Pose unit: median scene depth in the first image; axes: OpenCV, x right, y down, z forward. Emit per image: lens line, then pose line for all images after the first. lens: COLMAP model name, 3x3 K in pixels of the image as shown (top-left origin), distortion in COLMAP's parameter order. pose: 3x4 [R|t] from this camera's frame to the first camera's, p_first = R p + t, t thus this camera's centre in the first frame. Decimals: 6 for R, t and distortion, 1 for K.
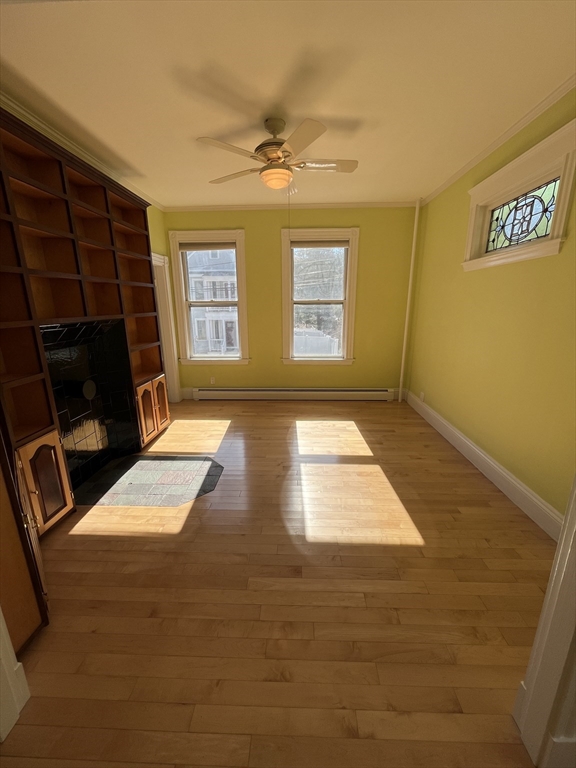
lens RADIAL K [[310.8, 0, 286.5], [0, 310.8, 384.6], [0, 0, 1]] dist [-0.003044, -0.000150]
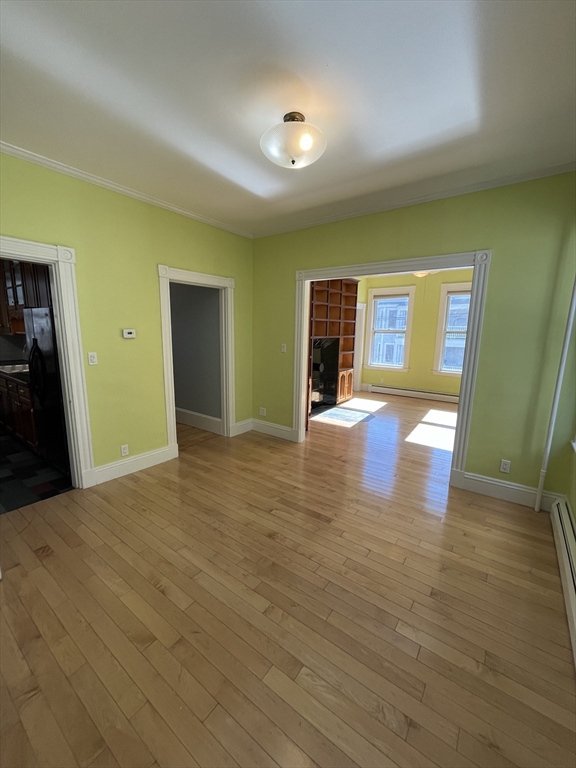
lens RADIAL K [[310.8, 0, 287.6], [0, 310.8, 383.0], [0, 0, 1]] dist [-0.003044, -0.000150]
pose [[0.829982, 0.117370, -0.545302, 0.294123], [-0.162915, 0.985993, -0.035742, 0.178205], [0.533469, 0.118503, 0.837477, -0.733257]]
